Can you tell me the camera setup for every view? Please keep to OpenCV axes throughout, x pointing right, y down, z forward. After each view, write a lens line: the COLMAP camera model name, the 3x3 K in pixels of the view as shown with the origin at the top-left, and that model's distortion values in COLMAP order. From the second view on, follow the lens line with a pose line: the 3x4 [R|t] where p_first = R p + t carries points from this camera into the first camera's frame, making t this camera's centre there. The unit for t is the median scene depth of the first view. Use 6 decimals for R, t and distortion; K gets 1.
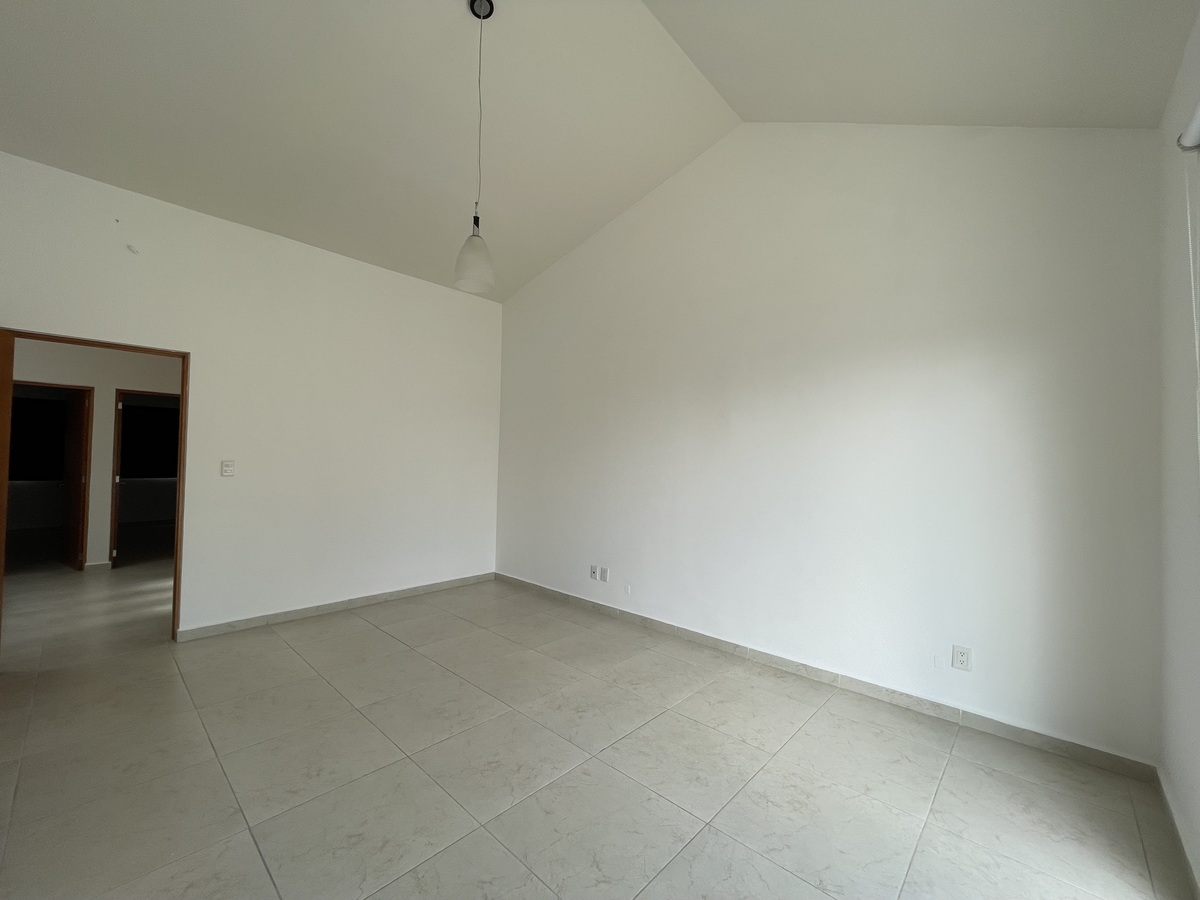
lens RADIAL K [[483.3, 0, 595.1], [0, 483.3, 447.7], [0, 0, 1]] dist [-0.007132, 0.002001]
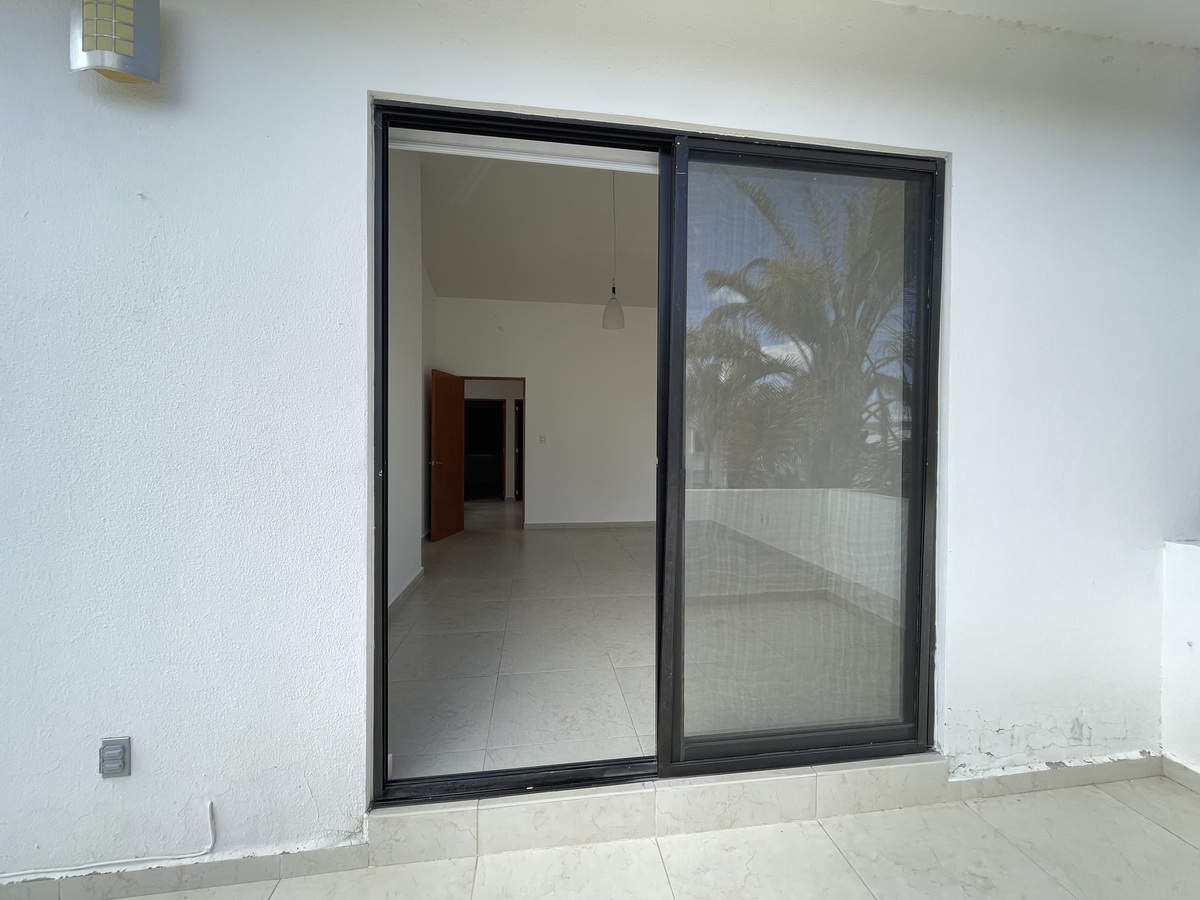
lens RADIAL K [[483.3, 0, 598.5], [0, 483.3, 446.4], [0, 0, 1]] dist [-0.007132, 0.002001]
pose [[0.773838, -0.008418, -0.633328, 0.824646], [0.021600, 0.999681, 0.013105, 0.077566], [0.633016, -0.023821, 0.773772, -0.416151]]
